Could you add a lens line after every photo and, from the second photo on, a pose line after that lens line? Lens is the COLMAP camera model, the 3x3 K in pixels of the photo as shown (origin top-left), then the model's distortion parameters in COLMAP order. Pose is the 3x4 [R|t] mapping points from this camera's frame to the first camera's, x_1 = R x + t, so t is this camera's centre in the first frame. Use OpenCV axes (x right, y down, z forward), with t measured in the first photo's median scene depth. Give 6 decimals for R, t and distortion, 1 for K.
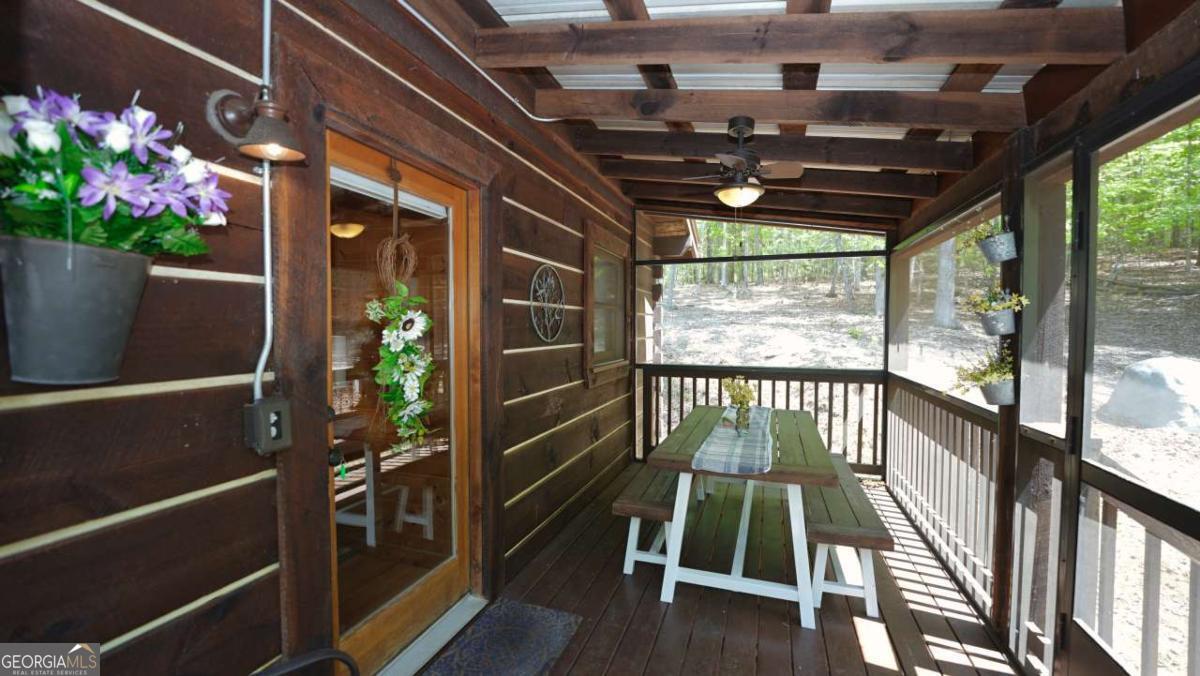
lens RADIAL K [[484.4, 0, 600.4], [0, 484.4, 337.8], [0, 0, 1]] dist [-0.031454, 0.004069]
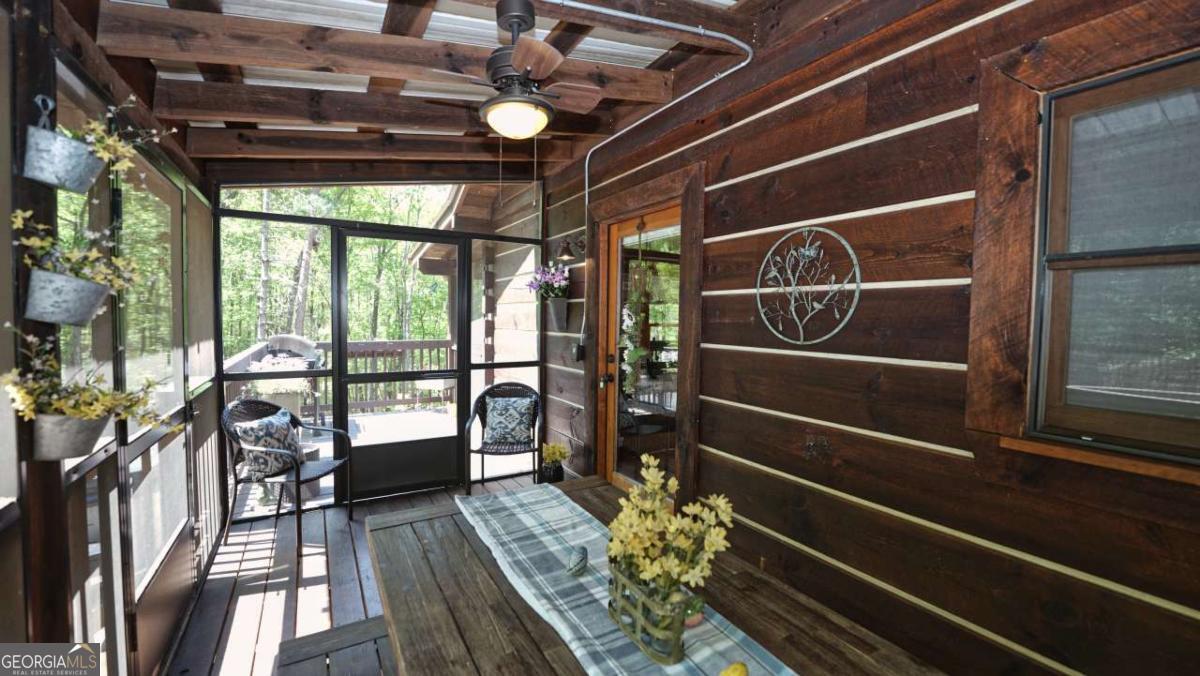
lens RADIAL K [[484.4, 0, 600.4], [0, 484.4, 337.8], [0, 0, 1]] dist [-0.031454, 0.004069]
pose [[-0.645240, 0.022086, -0.763660, 0.707917], [-0.034776, 0.997697, 0.058238, -0.035918], [0.763188, 0.064134, -0.642986, 1.493739]]
